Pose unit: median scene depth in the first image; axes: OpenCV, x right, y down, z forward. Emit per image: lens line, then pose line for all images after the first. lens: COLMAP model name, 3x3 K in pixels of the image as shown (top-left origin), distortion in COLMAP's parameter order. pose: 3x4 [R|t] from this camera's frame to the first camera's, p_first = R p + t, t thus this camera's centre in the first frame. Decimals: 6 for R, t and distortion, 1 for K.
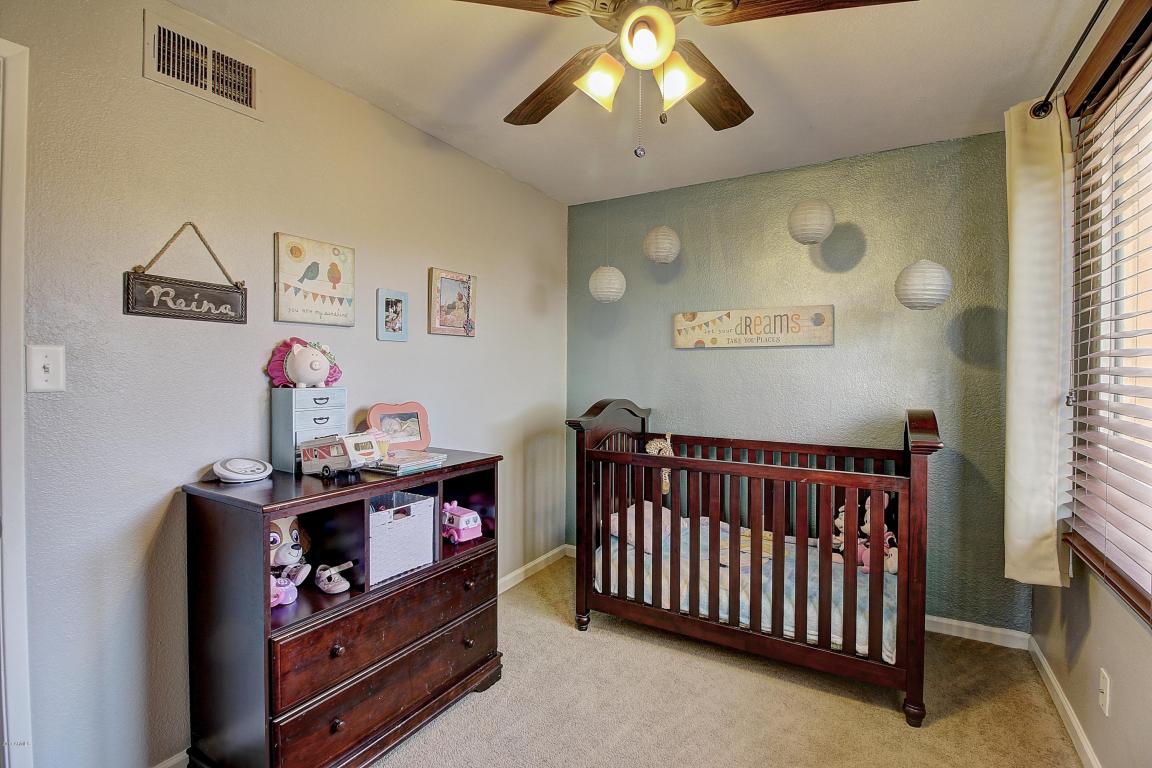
lens RADIAL K [[529.1, 0, 575.9], [0, 529.1, 372.9], [0, 0, 1]] dist [0.001612, -0.015567]
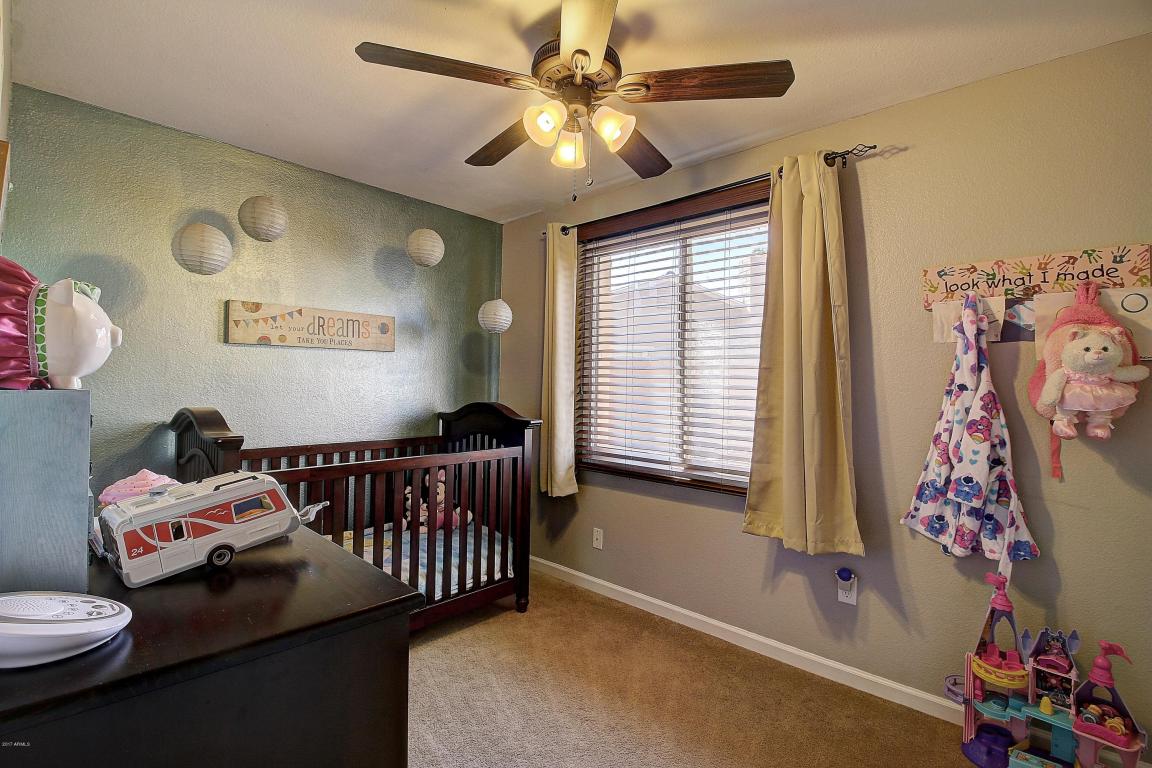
lens RADIAL K [[529.1, 0, 575.9], [0, 529.1, 372.9], [0, 0, 1]] dist [0.001612, -0.015567]
pose [[0.217544, 0.021882, 0.975805, -0.567957], [-0.006117, 0.999760, -0.021056, 0.015260], [-0.976031, -0.001388, 0.217626, 0.368954]]
